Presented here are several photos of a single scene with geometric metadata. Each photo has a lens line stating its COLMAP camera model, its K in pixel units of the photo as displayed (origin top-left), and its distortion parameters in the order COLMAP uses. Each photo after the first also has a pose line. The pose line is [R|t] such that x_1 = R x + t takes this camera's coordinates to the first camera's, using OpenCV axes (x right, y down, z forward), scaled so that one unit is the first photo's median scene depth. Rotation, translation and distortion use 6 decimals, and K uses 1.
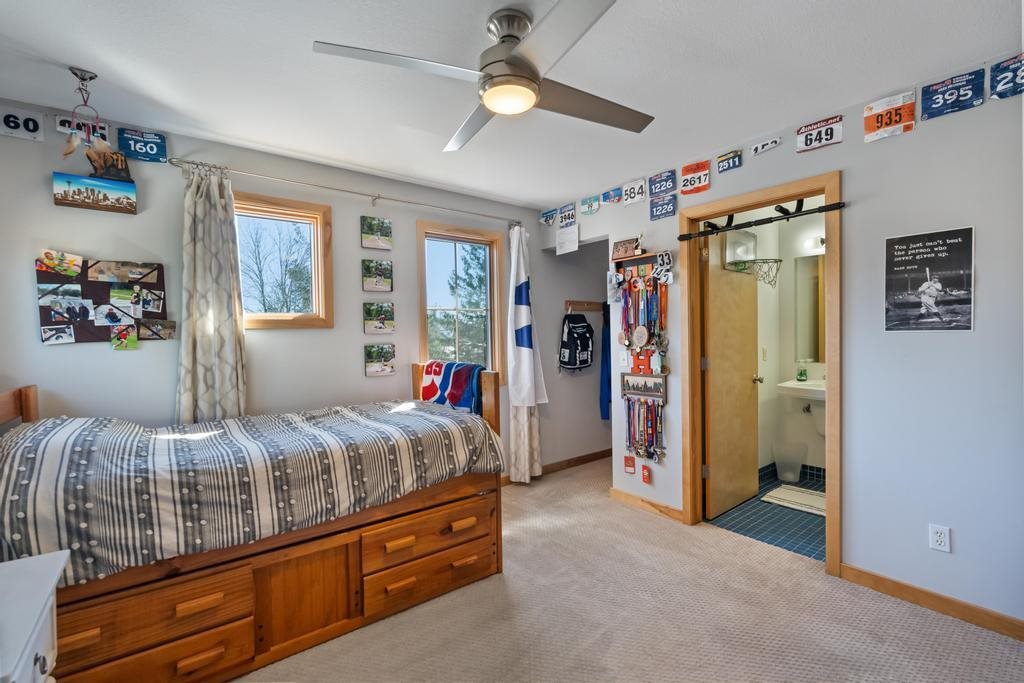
lens RADIAL K [[442.3, 0, 508.5], [0, 442.3, 351.9], [0, 0, 1]] dist [-0.002678, -0.000212]
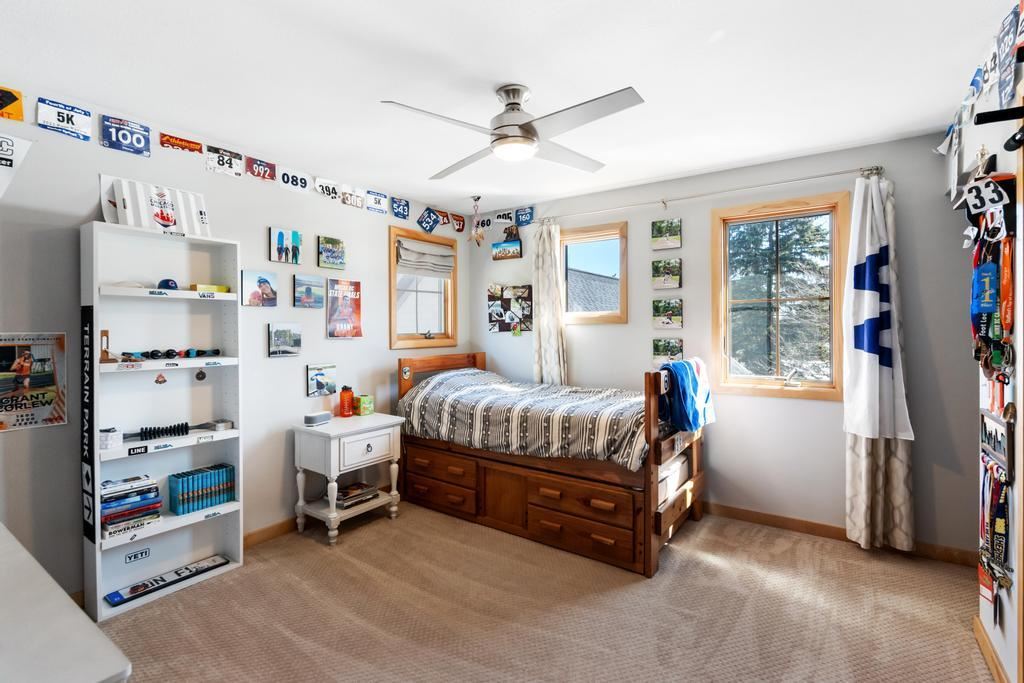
lens RADIAL K [[471.0, 0, 512.0], [0, 471.0, 341.5], [0, 0, 1]] dist [-0.003361, 0.000923]
pose [[0.311272, 0.044233, -0.949291, 0.897035], [-0.038002, 0.998697, 0.034074, -0.046904], [0.949561, 0.025469, 0.312547, 0.398344]]
